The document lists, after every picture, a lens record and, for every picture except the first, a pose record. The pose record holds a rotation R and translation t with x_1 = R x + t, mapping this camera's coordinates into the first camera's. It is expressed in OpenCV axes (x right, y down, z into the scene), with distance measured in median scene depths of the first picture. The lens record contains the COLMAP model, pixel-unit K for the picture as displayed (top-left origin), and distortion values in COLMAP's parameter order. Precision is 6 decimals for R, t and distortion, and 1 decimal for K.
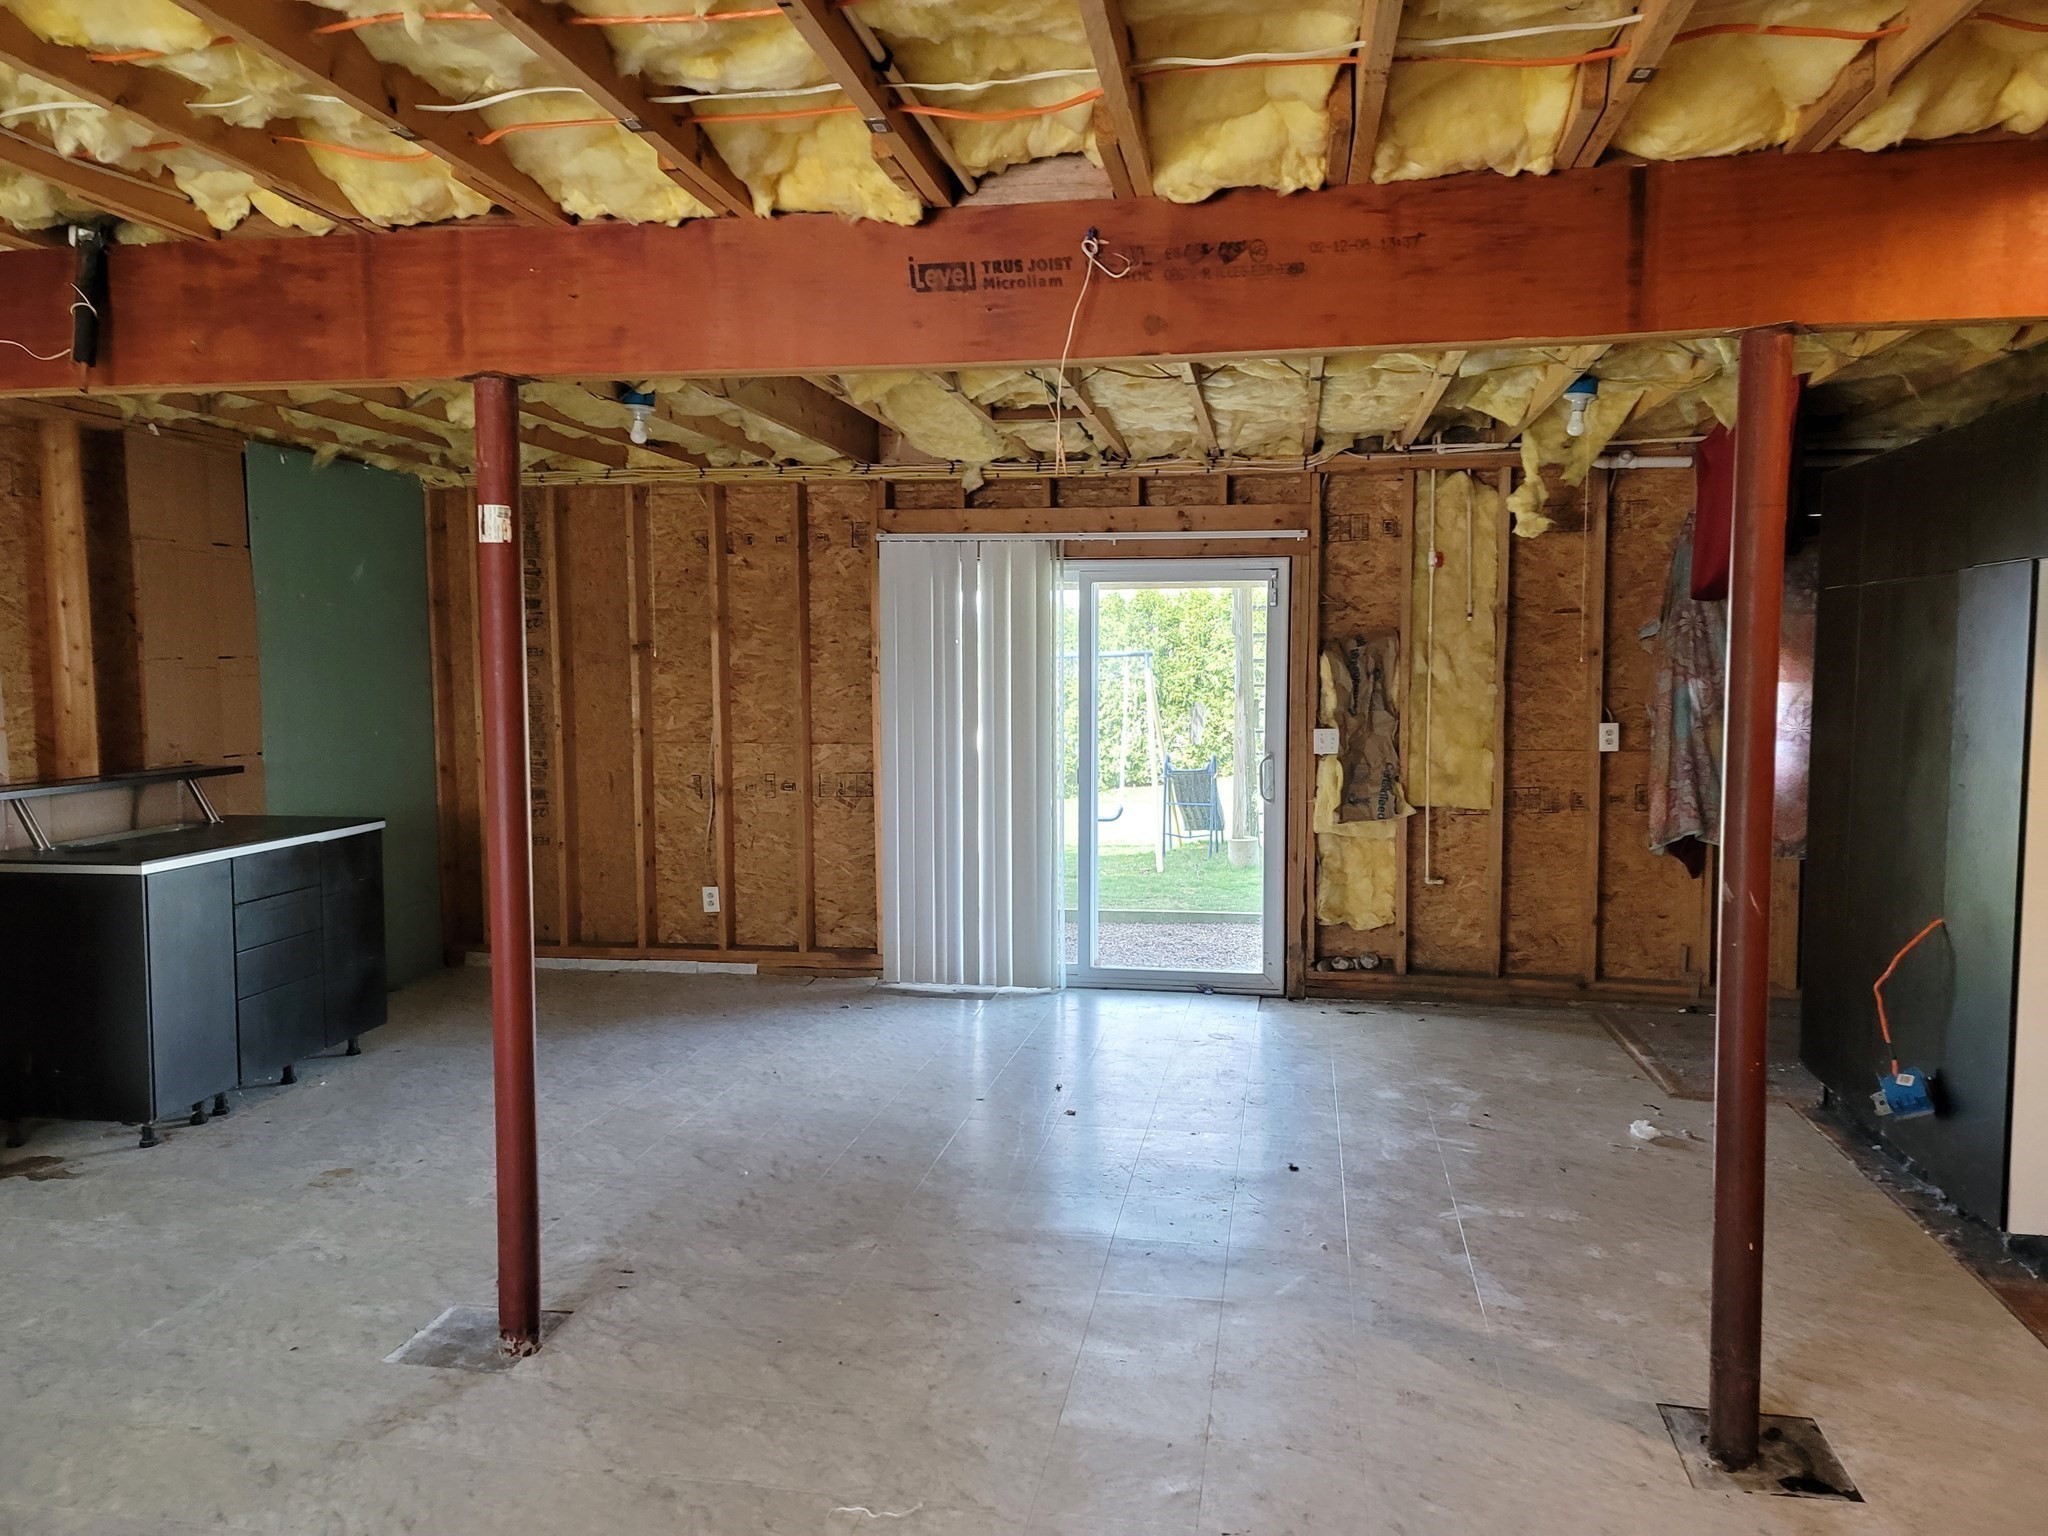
lens RADIAL K [[1484.5, 0, 1024.9], [0, 1484.5, 779.6], [0, 0, 1]] dist [0.064080, -0.051388]
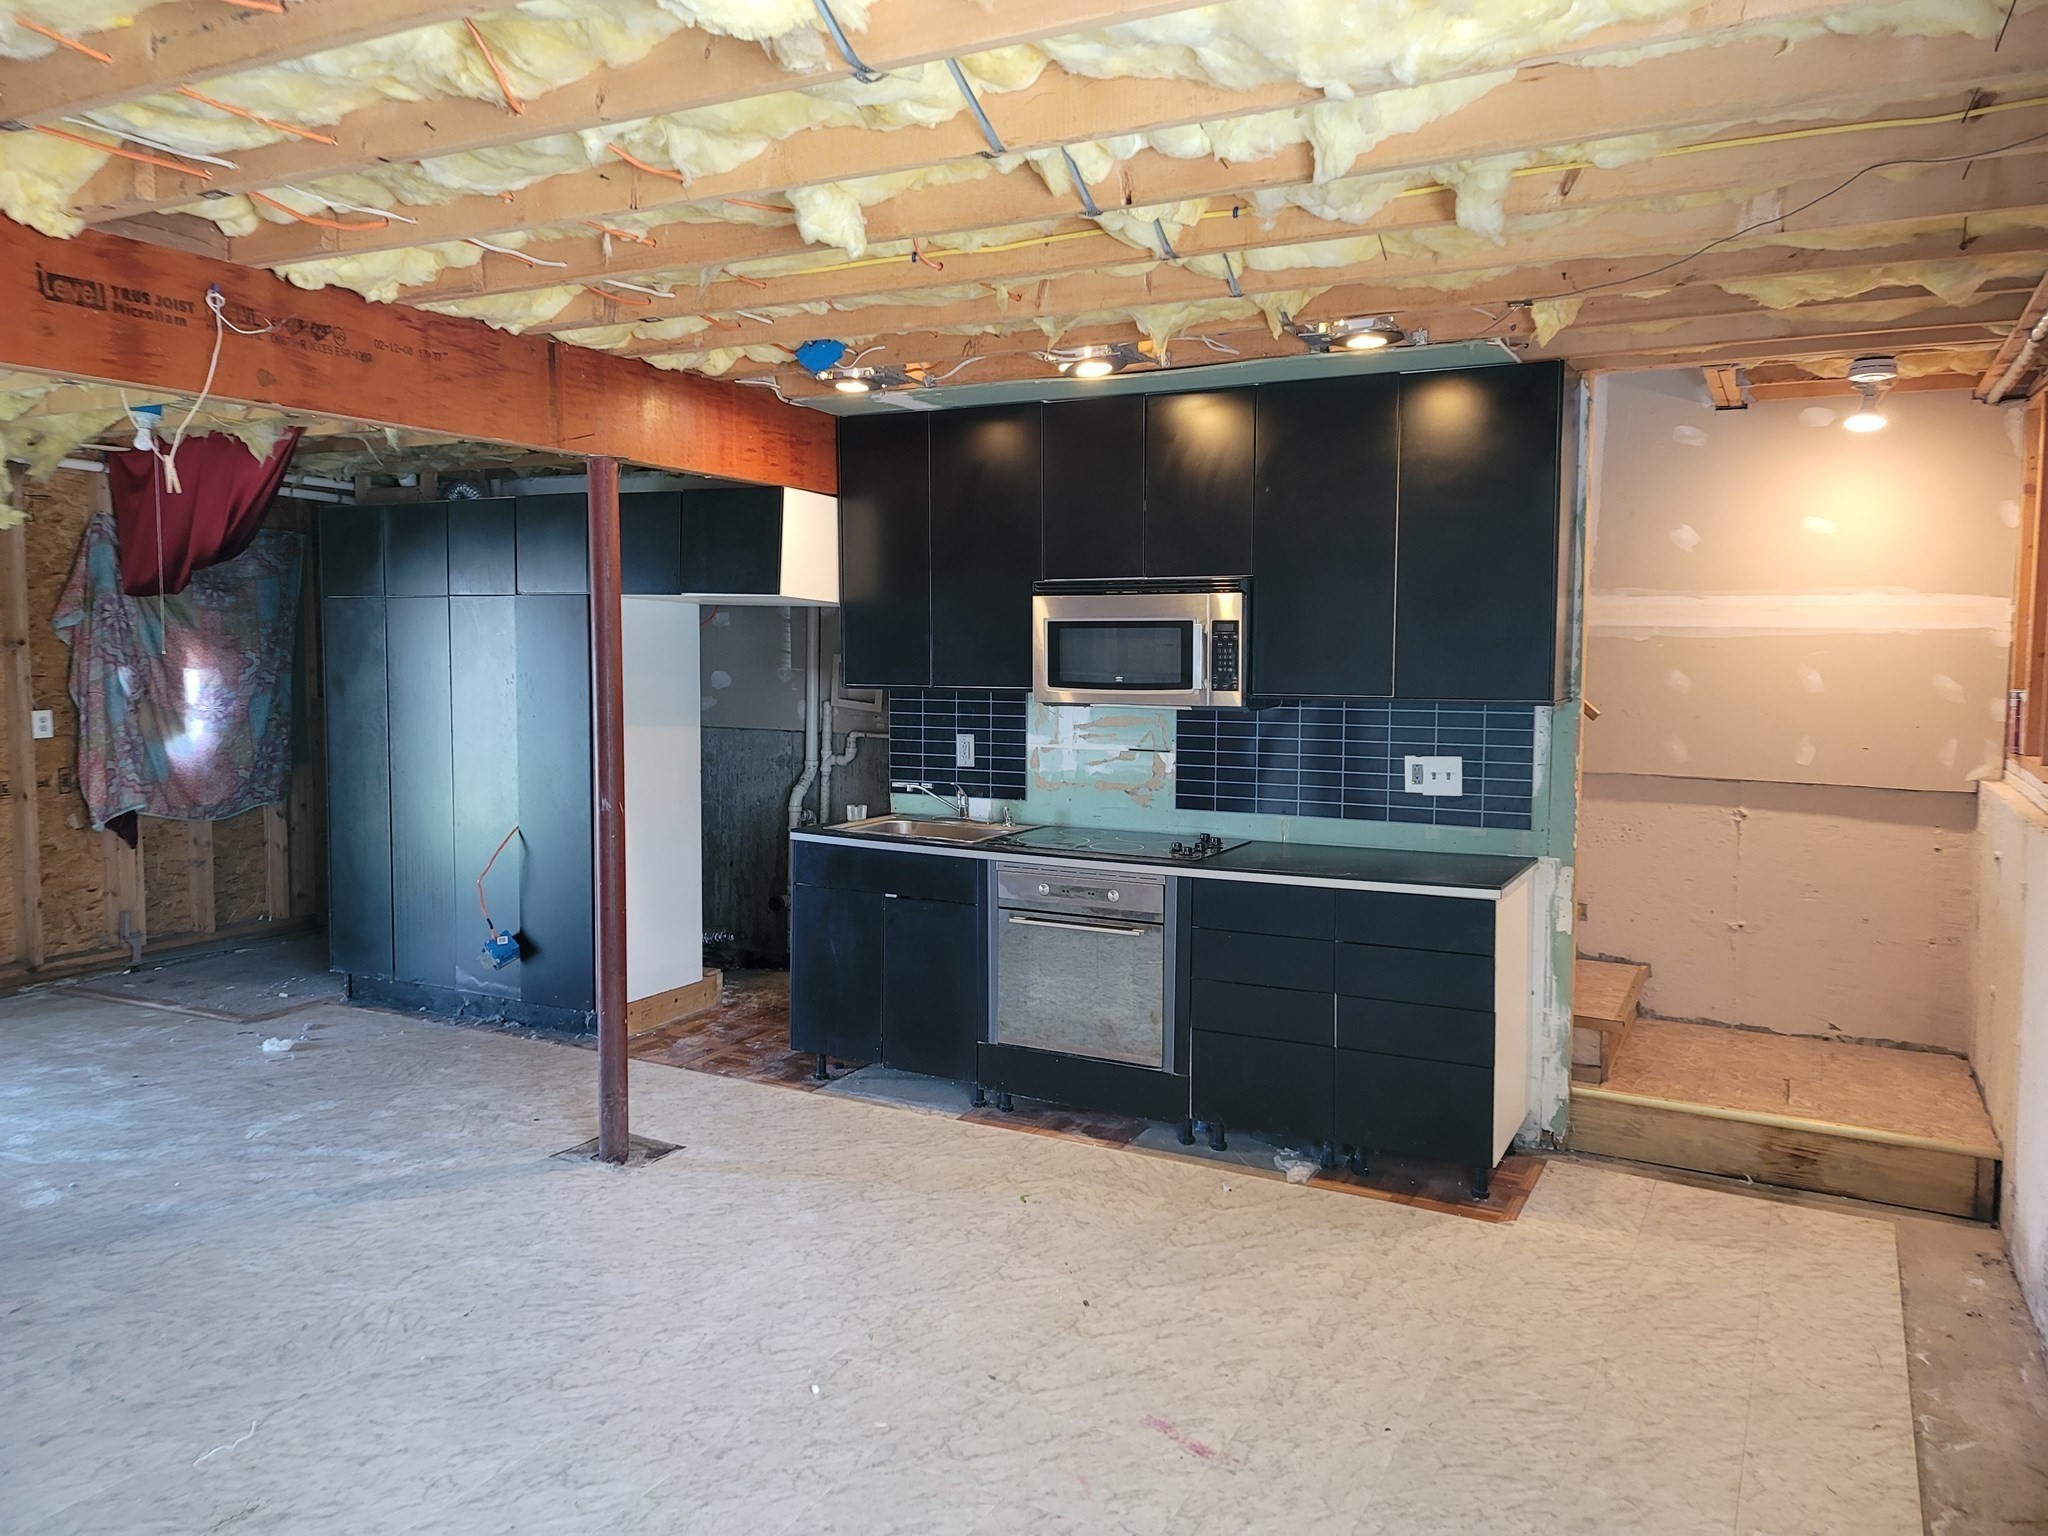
lens RADIAL K [[1484.5, 0, 1030.4], [0, 1484.5, 758.7], [0, 0, 1]] dist [0.064080, -0.051388]
pose [[0.305070, -0.074740, 0.949393, -0.692938], [0.072958, 0.995820, 0.054951, -0.021492], [-0.949531, 0.052502, 0.309248, 0.060222]]
